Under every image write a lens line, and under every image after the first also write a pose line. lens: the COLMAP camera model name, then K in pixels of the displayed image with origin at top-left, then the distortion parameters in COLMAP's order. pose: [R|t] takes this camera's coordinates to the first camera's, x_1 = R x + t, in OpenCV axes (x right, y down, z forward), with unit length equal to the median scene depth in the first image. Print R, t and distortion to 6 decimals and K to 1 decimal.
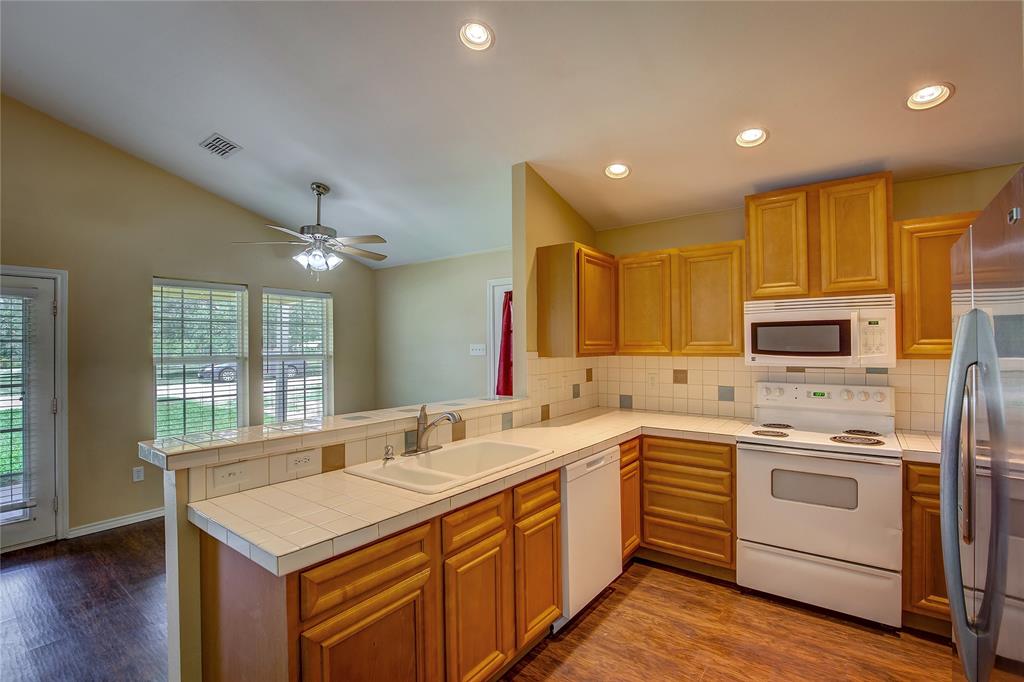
lens RADIAL K [[466.8, 0, 512.9], [0, 466.8, 341.7], [0, 0, 1]] dist [-0.039738, 0.009160]
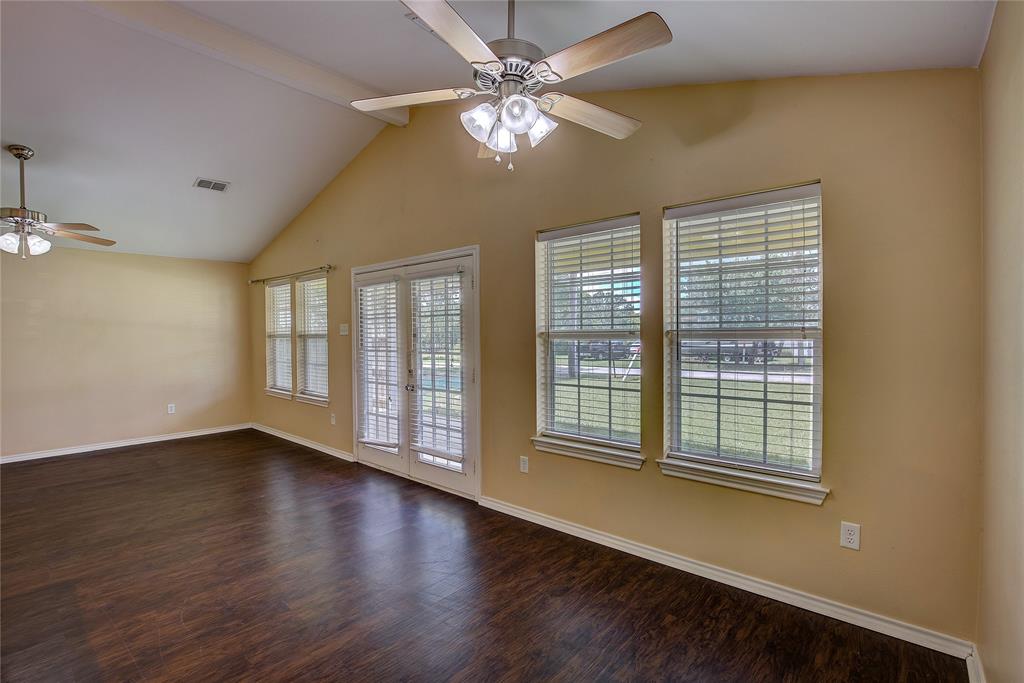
lens RADIAL K [[466.8, 0, 512.9], [0, 466.8, 342.2], [0, 0, 1]] dist [-0.039738, 0.009160]
pose [[-0.068820, 0.022009, -0.997386, 0.086490], [0.016429, 0.999646, 0.020925, 0.051224], [0.997494, -0.014946, -0.069157, 1.448721]]
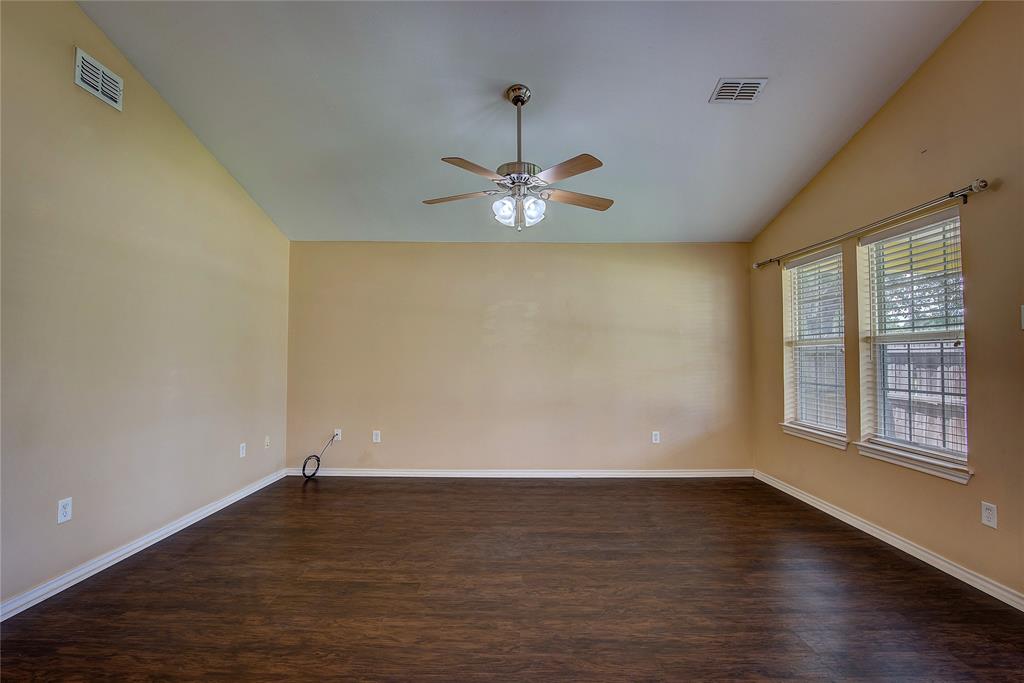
lens RADIAL K [[466.8, 0, 512.9], [0, 466.8, 342.2], [0, 0, 1]] dist [-0.039738, 0.009160]
pose [[-0.800334, -0.017349, -0.599304, -0.520937], [0.005891, 0.999305, -0.036797, 0.097372], [0.599526, -0.032980, -0.799675, 0.728486]]
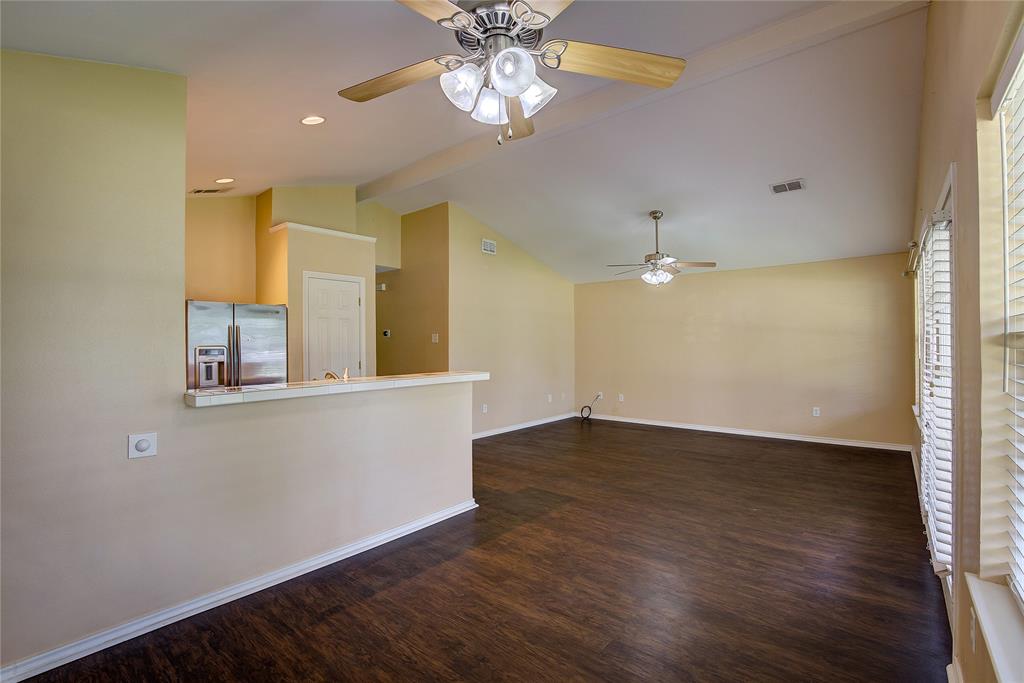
lens RADIAL K [[467.4, 0, 516.6], [0, 467.4, 344.3], [0, 0, 1]] dist [-0.023650, 0.000242]
pose [[-0.999178, 0.012376, 0.038603, -0.621988], [0.012132, 0.999905, -0.006561, 0.059582], [-0.038681, -0.006087, -0.999233, 1.954234]]
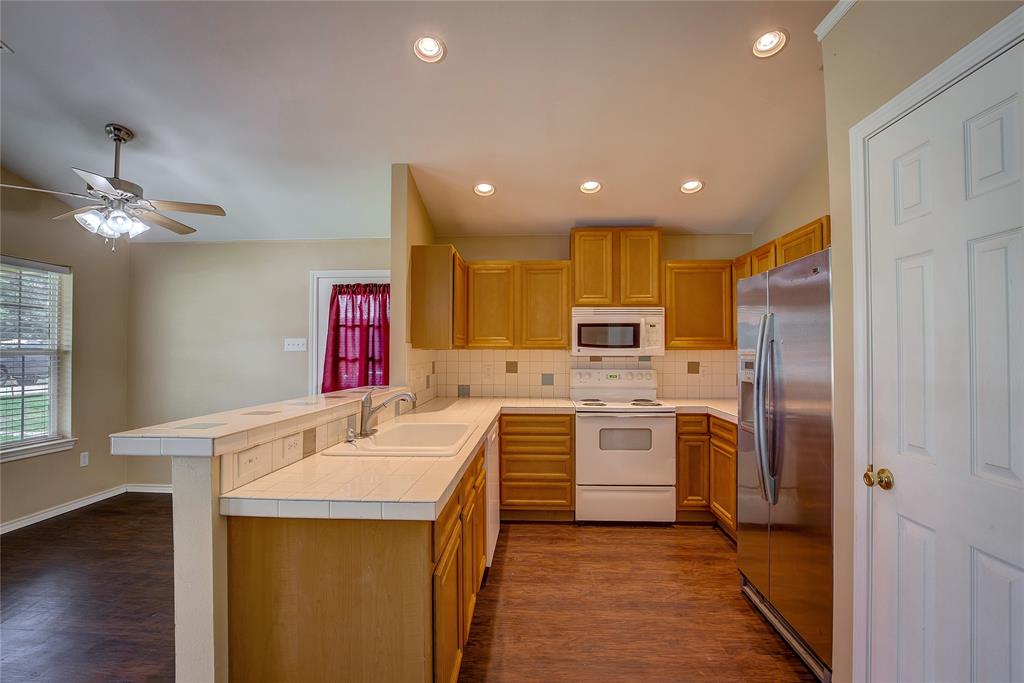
lens RADIAL K [[475.3, 0, 511.8], [0, 475.3, 343.2], [0, 0, 1]] dist [-0.028887, -0.000184]
pose [[0.826071, 0.018562, 0.563261, -0.425974], [-0.011324, 0.999802, -0.016341, 0.042079], [-0.563453, 0.007120, 0.826117, -0.024775]]
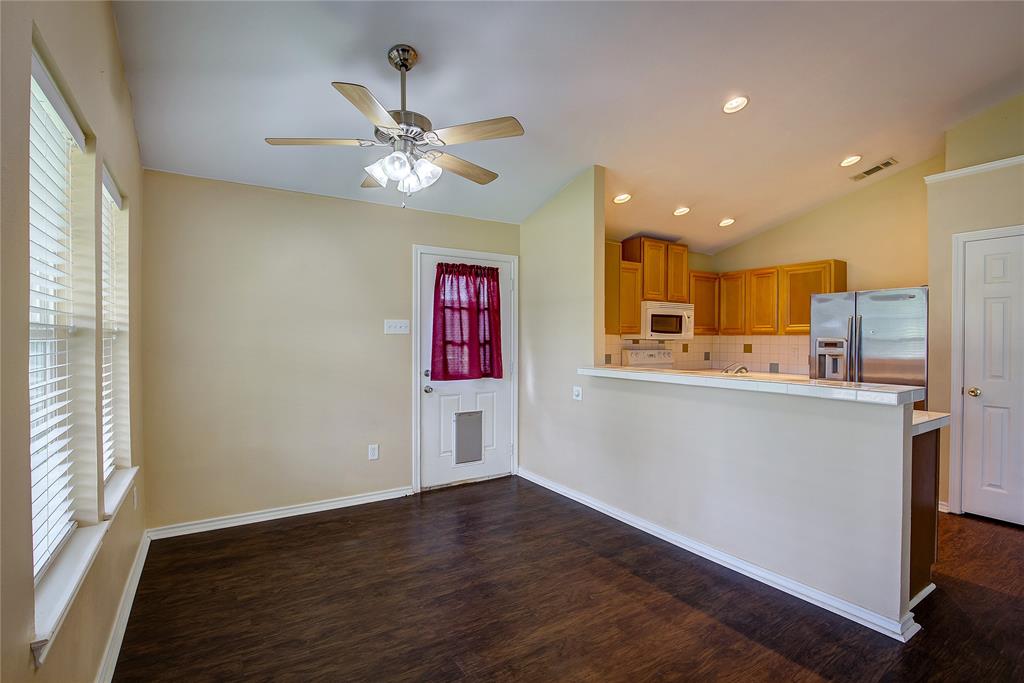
lens RADIAL K [[475.3, 0, 511.8], [0, 475.3, 343.2], [0, 0, 1]] dist [-0.028887, -0.000184]
pose [[0.349608, -0.001662, 0.936895, -1.343074], [-0.014829, 0.999863, 0.007307, 0.063104], [-0.936779, -0.016448, 0.349535, 0.898167]]
